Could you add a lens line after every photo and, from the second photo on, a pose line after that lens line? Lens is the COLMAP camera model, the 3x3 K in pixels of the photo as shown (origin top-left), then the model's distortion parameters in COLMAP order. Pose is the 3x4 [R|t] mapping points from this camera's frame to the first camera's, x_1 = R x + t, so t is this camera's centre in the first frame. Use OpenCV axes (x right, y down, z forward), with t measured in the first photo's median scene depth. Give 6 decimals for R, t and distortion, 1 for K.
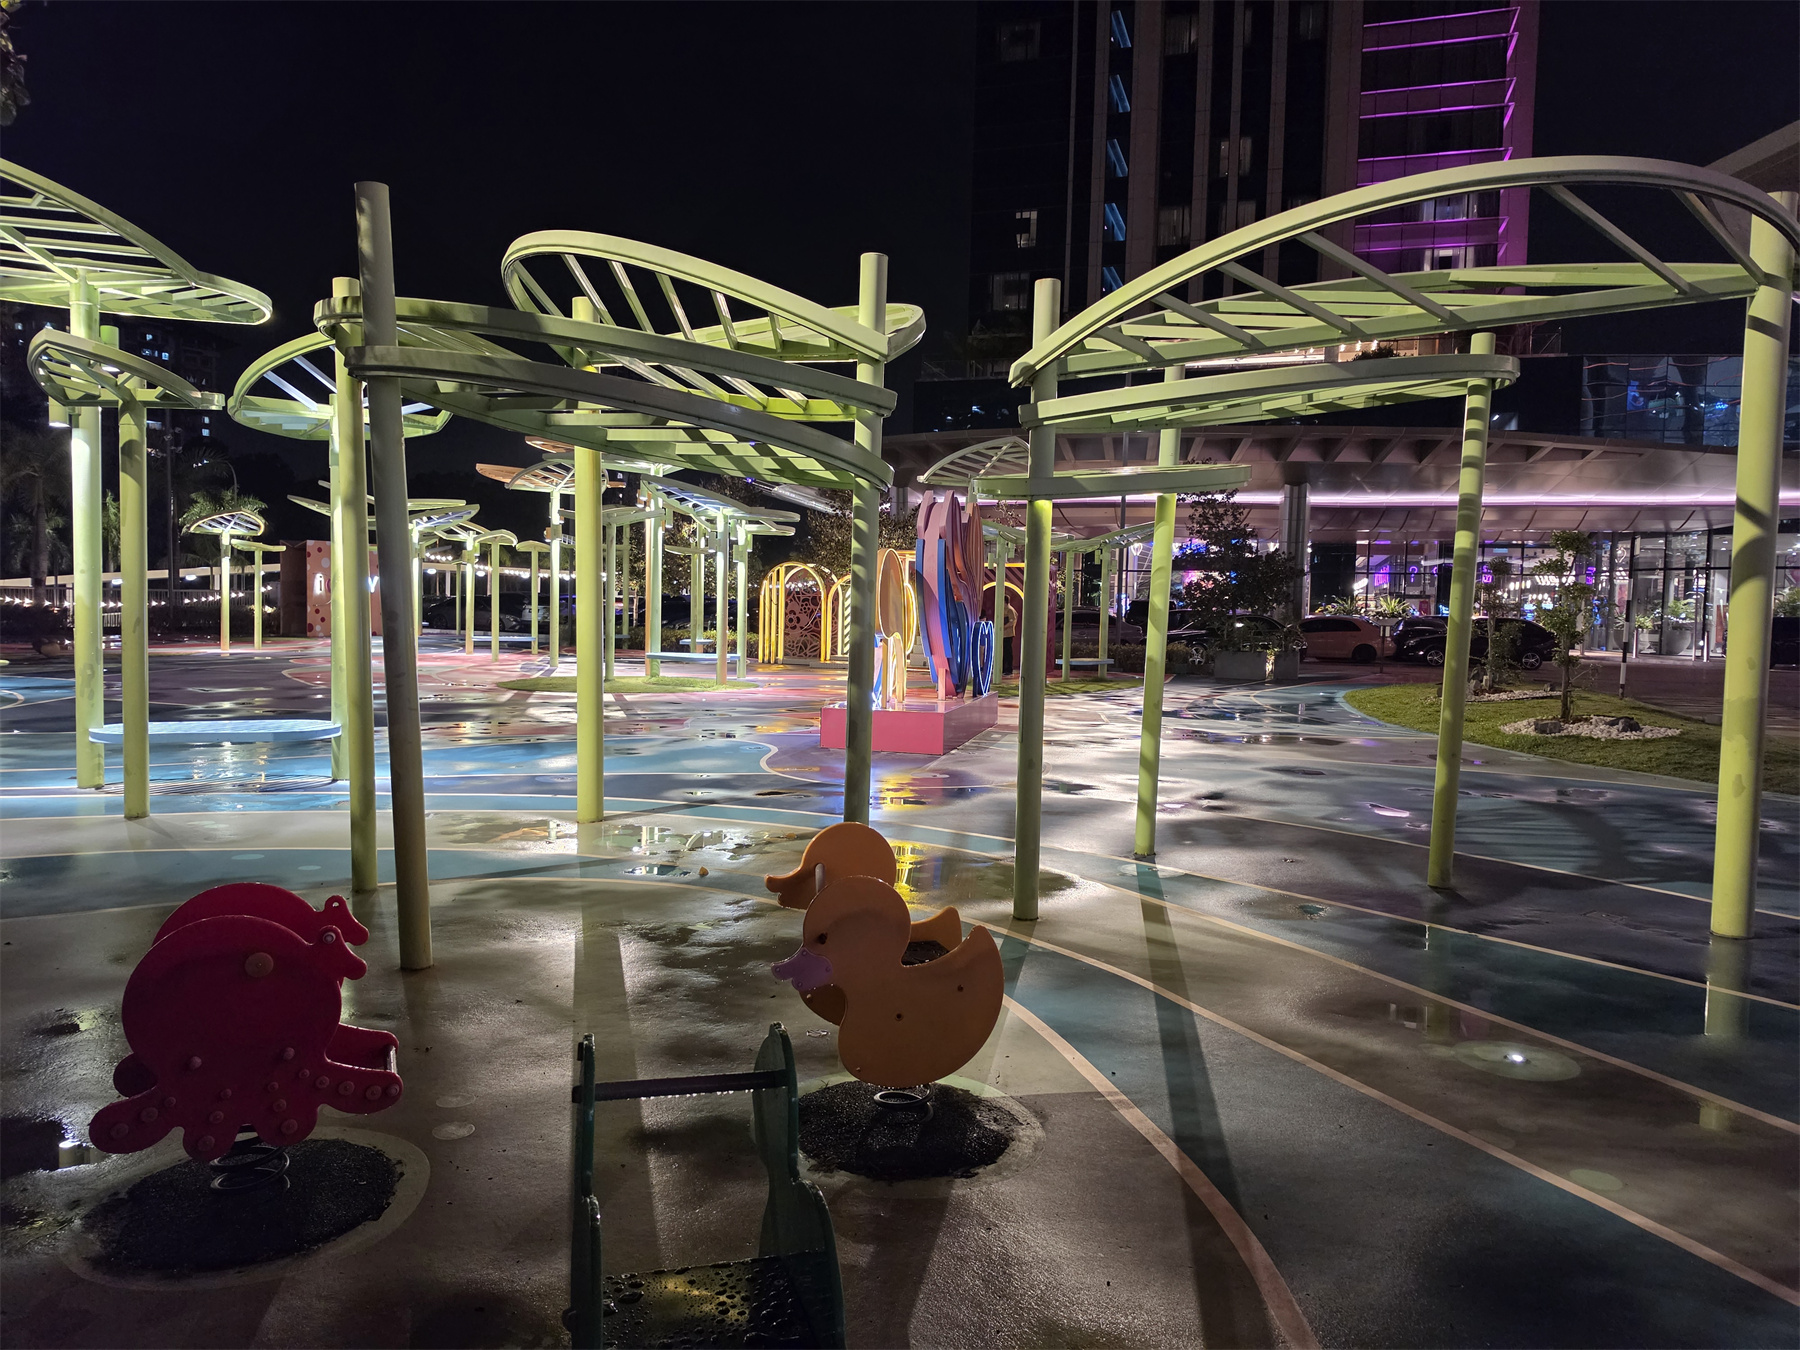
lens RADIAL K [[1257.3, 0, 898.4], [0, 1257.3, 688.2], [0, 0, 1]] dist [0.077233, -0.099171]
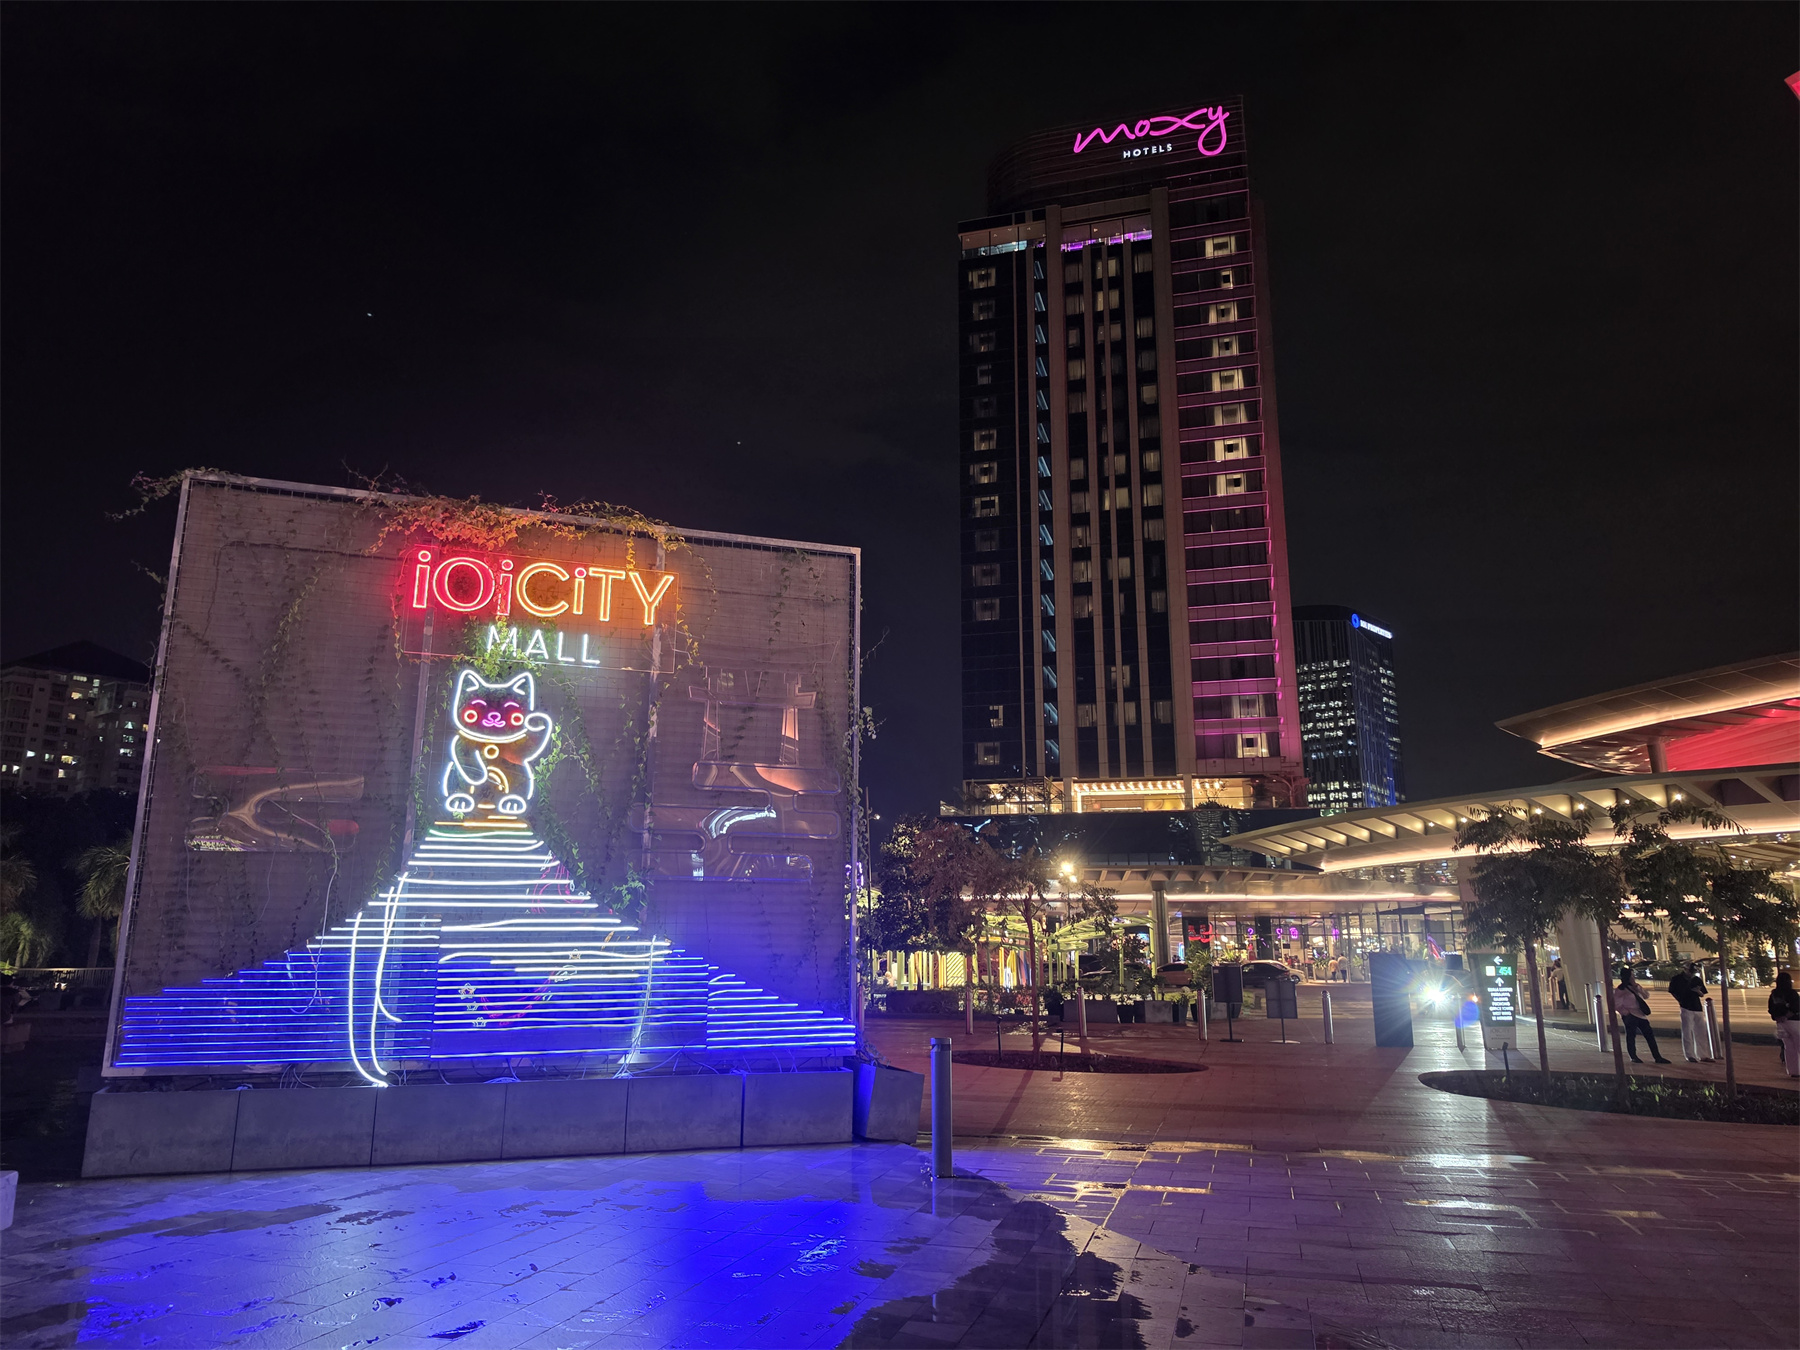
lens RADIAL K [[1223.0, 0, 900.0], [0, 1223.0, 675.0], [0, 0, 1]] dist [0.071989, -0.087629]
pose [[0.999455, -0.016892, 0.028353, -0.067983], [0.023742, 0.964728, -0.262174, -0.006611], [-0.022925, 0.262704, 0.964604, -0.536134]]
